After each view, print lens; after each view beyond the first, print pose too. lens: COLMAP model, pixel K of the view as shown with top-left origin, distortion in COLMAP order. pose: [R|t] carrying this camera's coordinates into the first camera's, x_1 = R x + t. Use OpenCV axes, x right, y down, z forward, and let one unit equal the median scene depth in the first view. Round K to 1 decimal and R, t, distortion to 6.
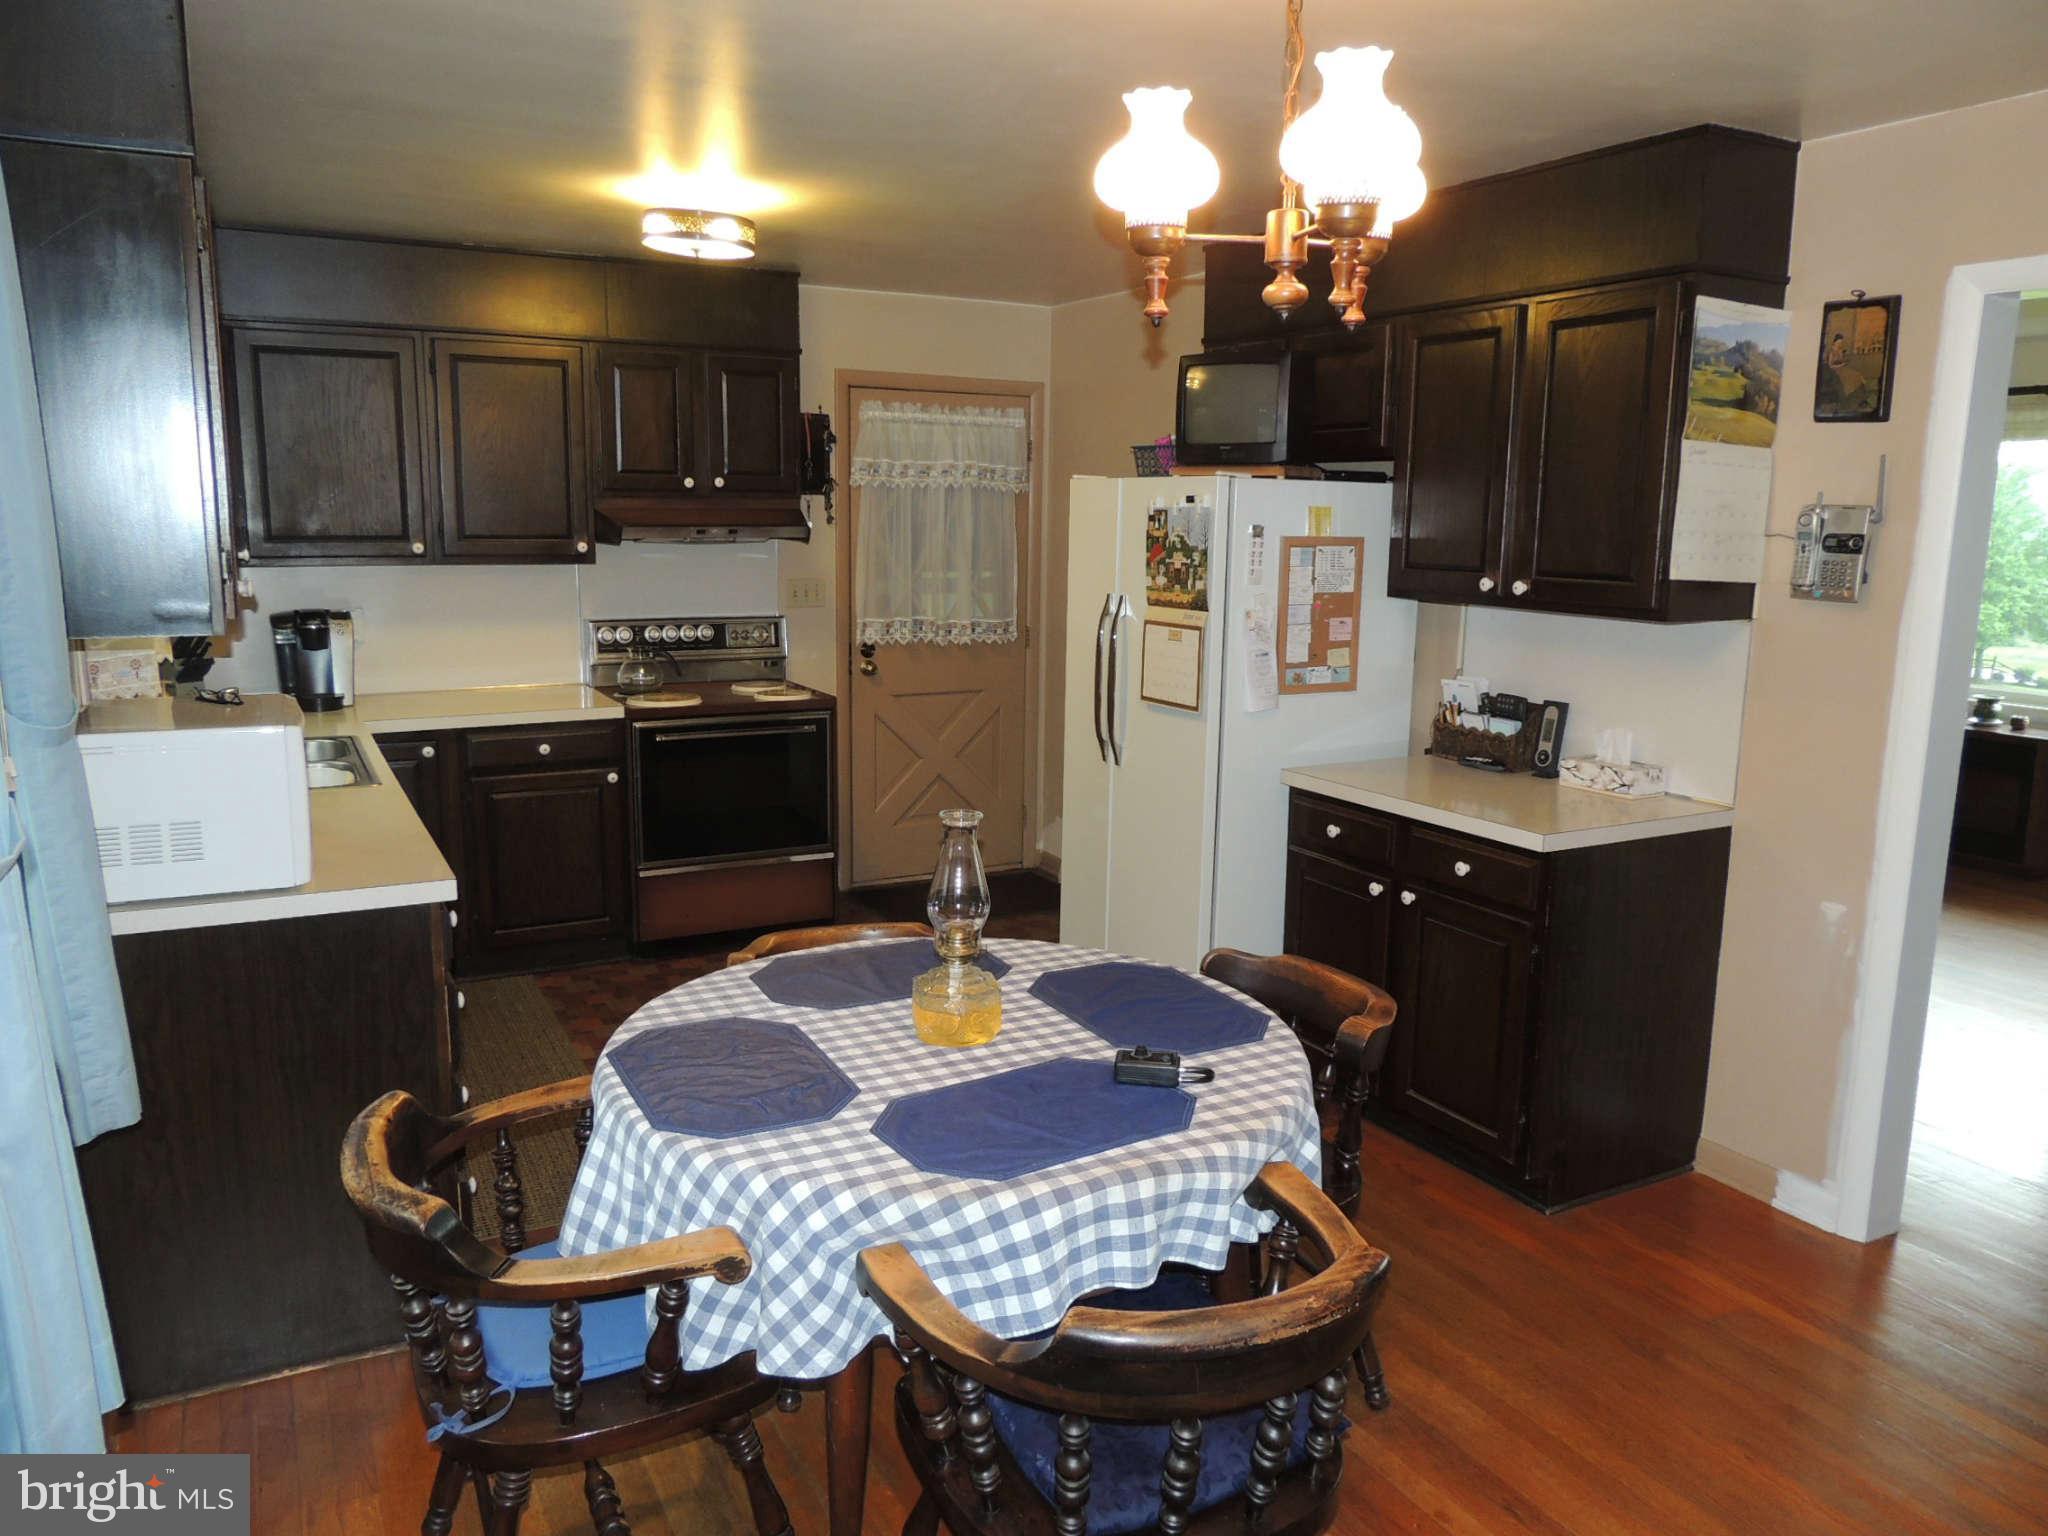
lens RADIAL K [[1435.7, 0, 1024.0], [0, 1435.7, 768.0], [0, 0, 1]] dist [-0.021934, 0.004468]
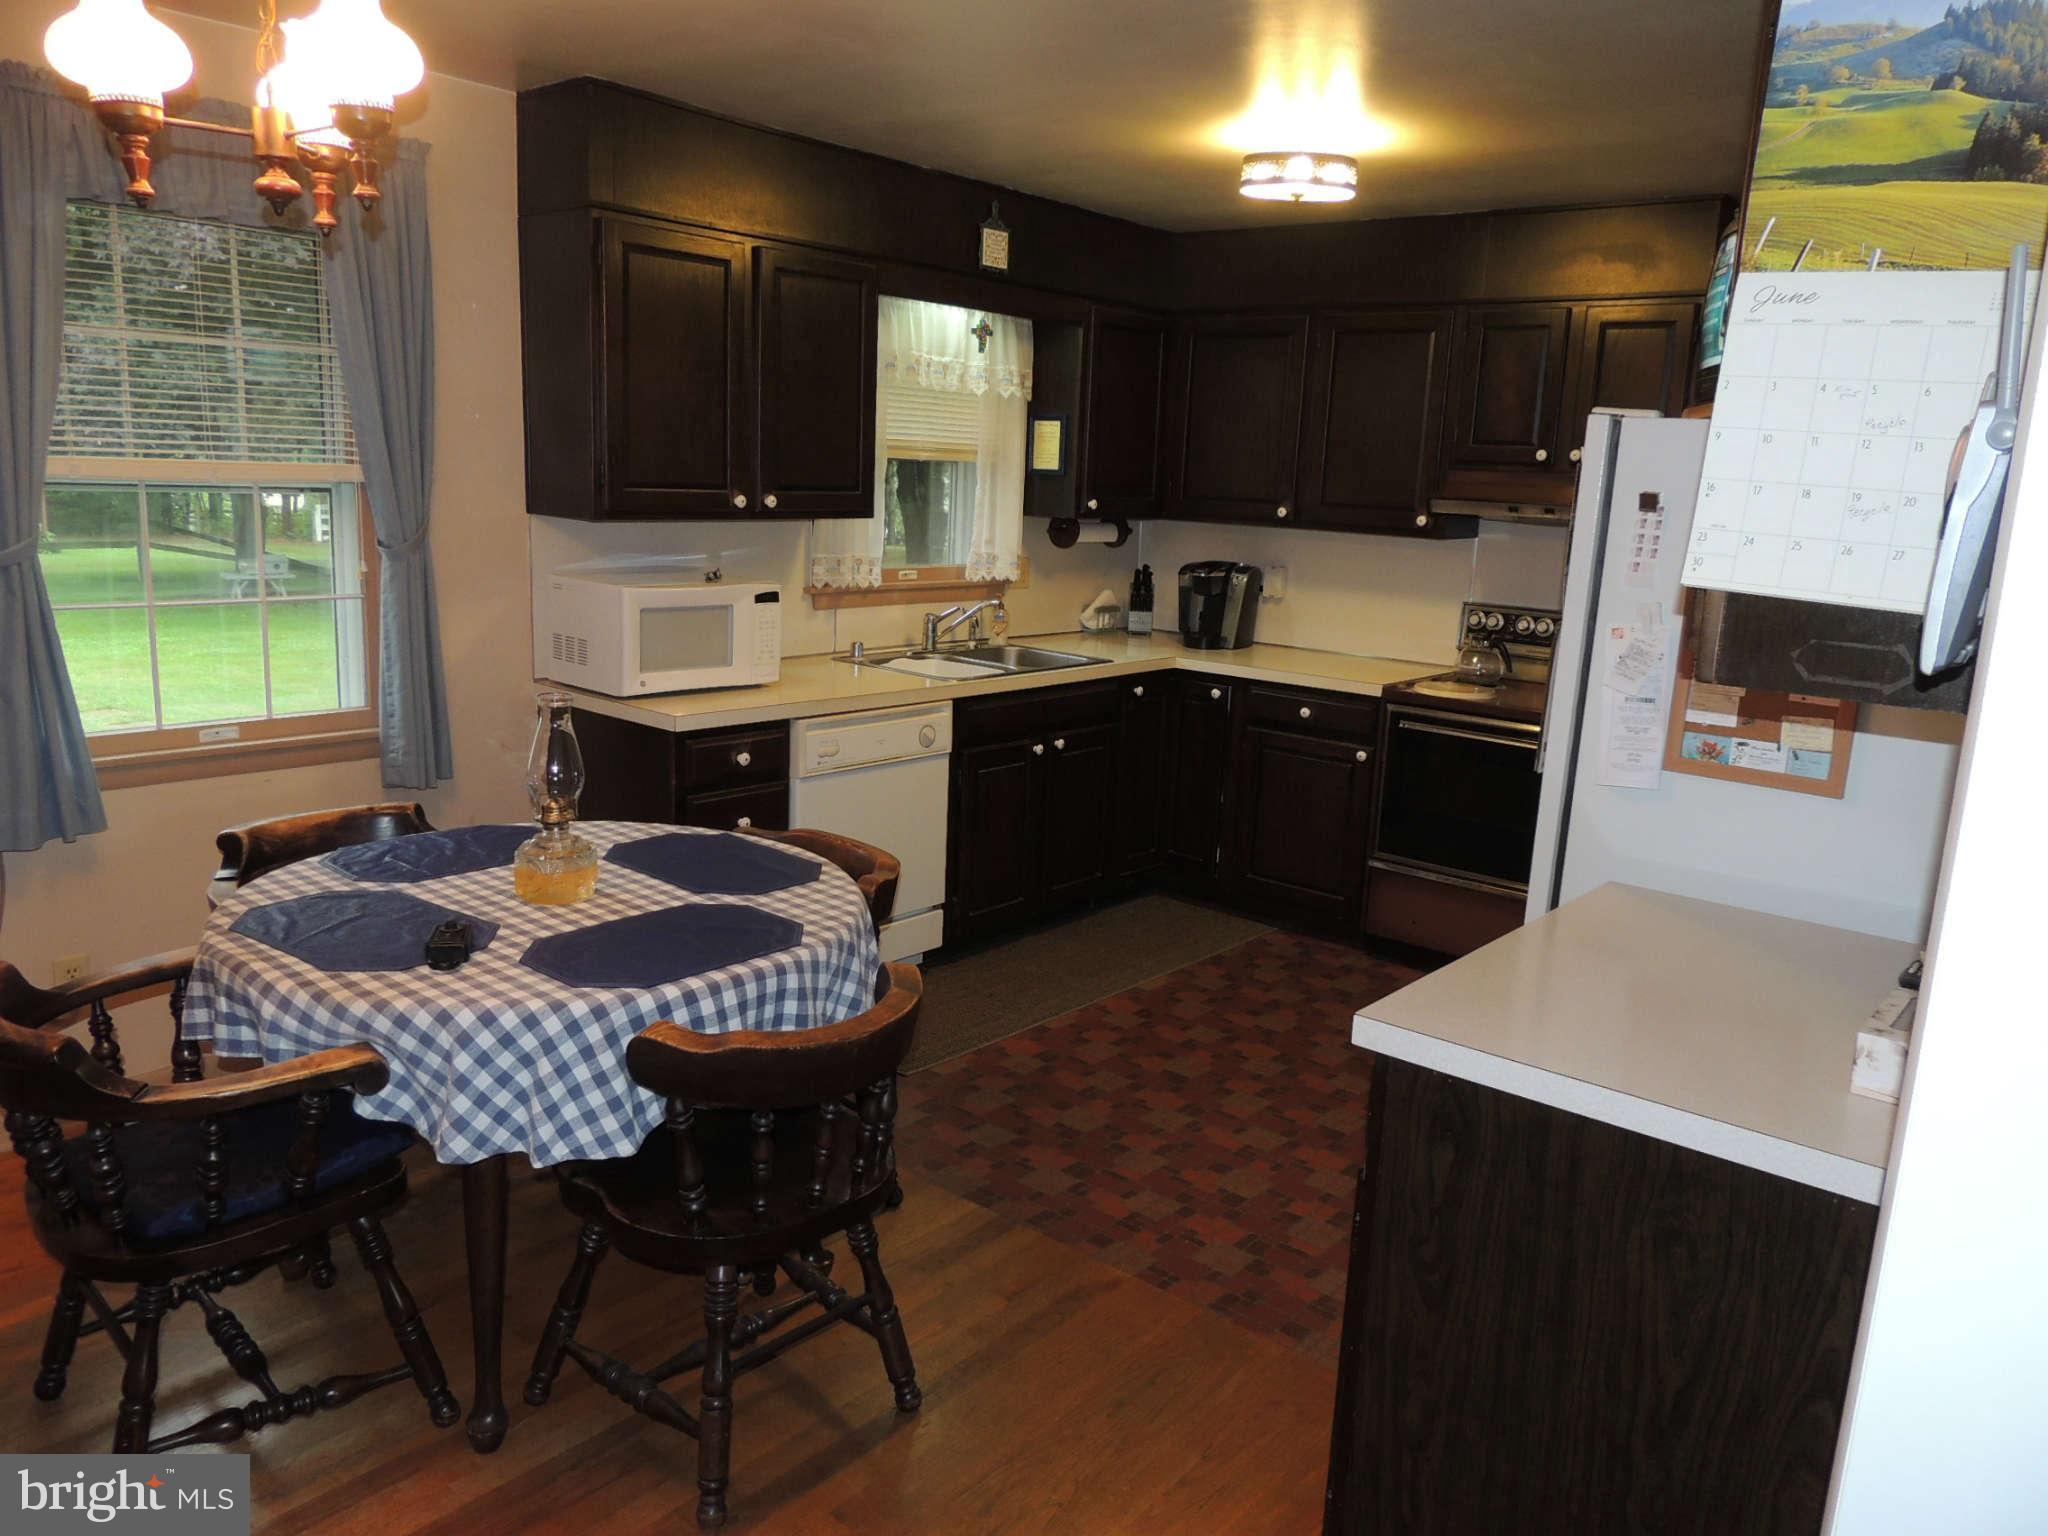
lens RADIAL K [[1435.7, 0, 1024.0], [0, 1435.7, 768.0], [0, 0, 1]] dist [-0.021934, 0.004468]
pose [[0.381660, 0.193041, -0.903920, 1.057895], [-0.205793, 0.971148, 0.120506, -0.116455], [0.901102, 0.140028, 0.410375, 0.839878]]
